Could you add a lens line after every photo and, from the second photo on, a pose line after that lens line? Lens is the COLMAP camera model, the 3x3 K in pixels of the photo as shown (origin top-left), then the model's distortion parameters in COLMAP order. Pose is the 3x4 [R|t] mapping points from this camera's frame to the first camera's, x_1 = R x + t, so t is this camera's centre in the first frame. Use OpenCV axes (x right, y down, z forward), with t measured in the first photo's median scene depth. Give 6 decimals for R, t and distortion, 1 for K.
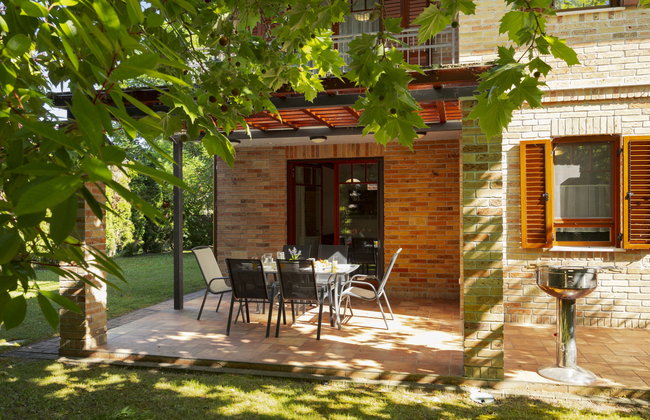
lens RADIAL K [[471.1, 0, 325.0], [0, 471.1, 210.0], [0, 0, 1]] dist [0.002277, 0.003960]
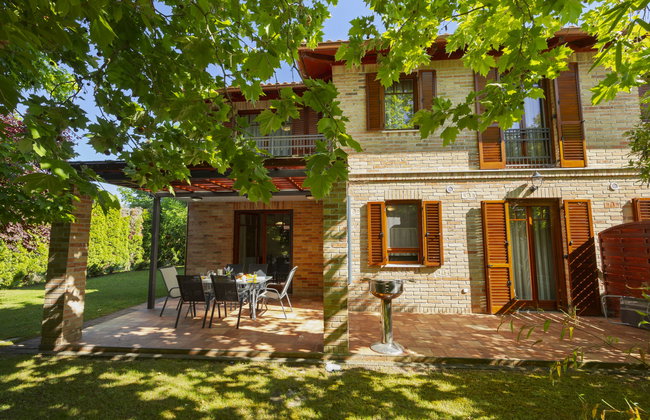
lens RADIAL K [[258.6, 0, 325.0], [0, 258.6, 210.0], [0, 0, 1]] dist [0.010054, -0.000275]
pose [[0.989771, 0.017605, 0.141576, 0.132499], [-0.002622, 0.994435, -0.105323, -0.018473], [-0.142643, 0.103875, 0.984308, 0.101235]]
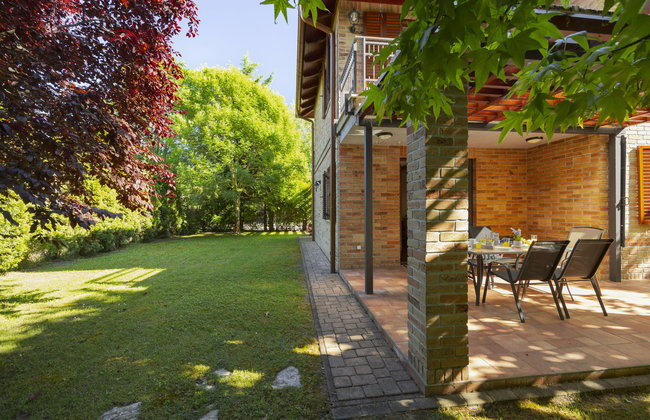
lens RADIAL K [[258.6, 0, 325.0], [0, 258.6, 210.0], [0, 0, 1]] dist [0.010054, -0.000275]
pose [[0.938470, -0.002396, 0.345353, -0.645874], [-0.000374, 0.999968, 0.007953, 0.030768], [-0.345361, -0.007593, 0.938439, 0.578783]]
